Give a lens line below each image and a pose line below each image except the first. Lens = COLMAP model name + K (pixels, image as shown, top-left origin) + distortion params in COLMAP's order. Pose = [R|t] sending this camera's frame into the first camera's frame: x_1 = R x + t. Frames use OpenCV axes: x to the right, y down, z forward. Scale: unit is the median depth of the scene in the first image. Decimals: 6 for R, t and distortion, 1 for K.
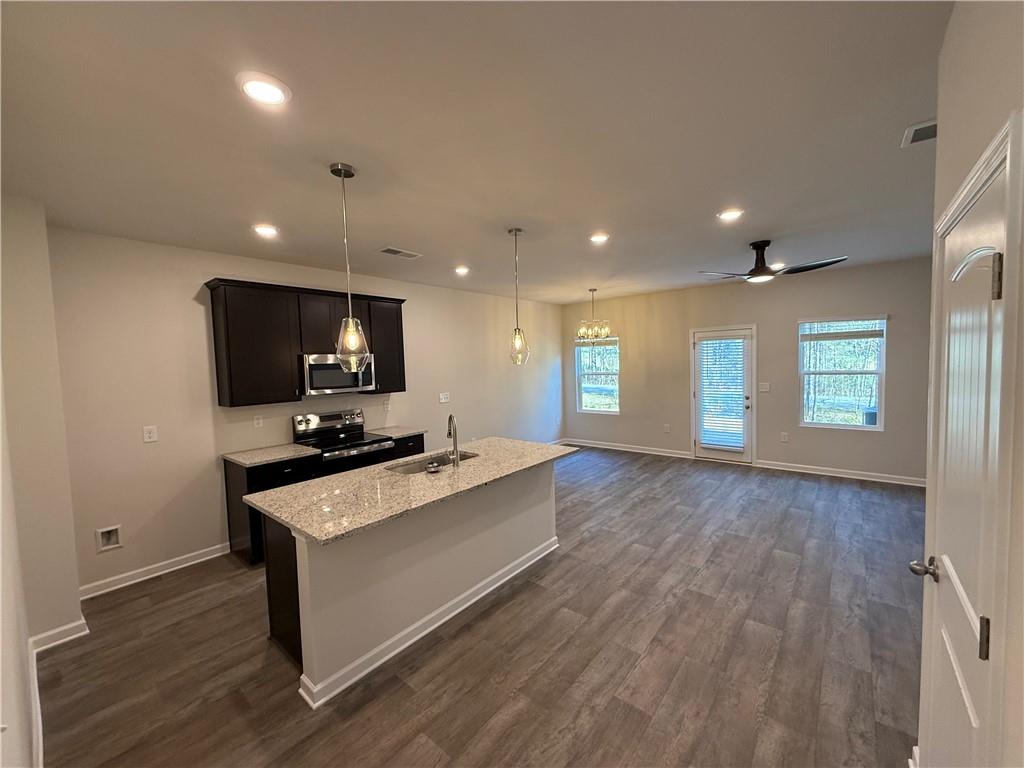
lens RADIAL K [[409.0, 0, 511.6], [0, 409.0, 383.0], [0, 0, 1]] dist [0.000438, 0.000051]
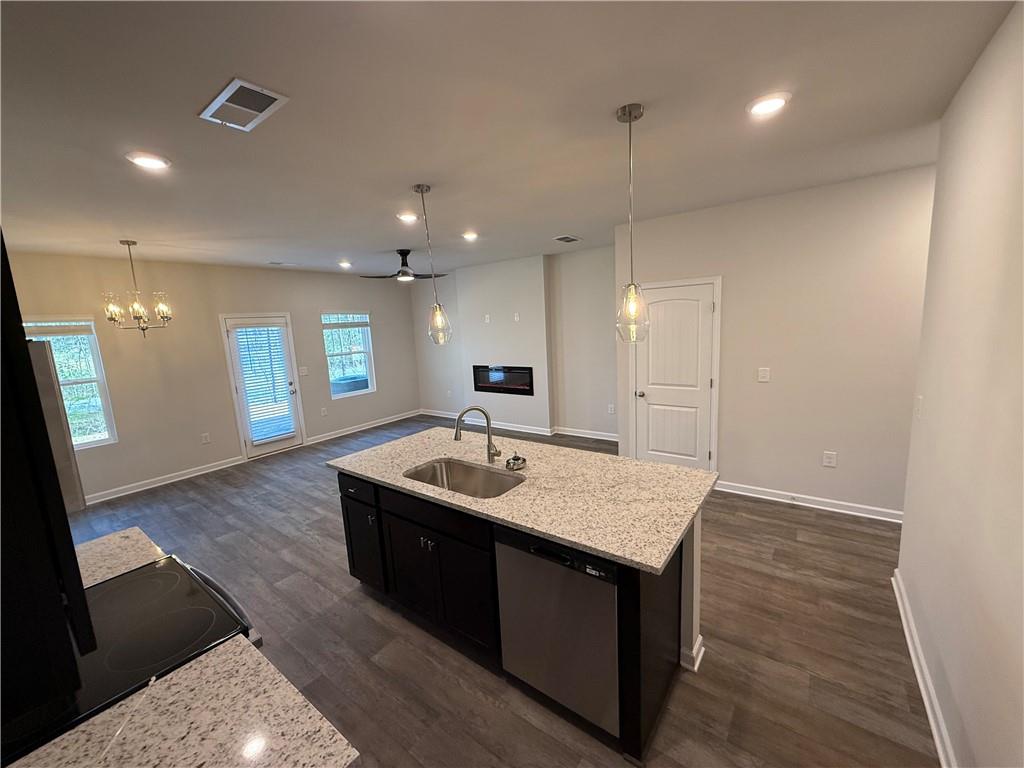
lens RADIAL K [[409.0, 0, 509.4], [0, 409.0, 383.9], [0, 0, 1]] dist [0.000438, 0.000051]
pose [[-0.046364, -0.117560, 0.991983, -0.529812], [0.110248, 0.986382, 0.122049, -0.031542], [-0.992822, 0.115023, -0.032772, 0.535128]]
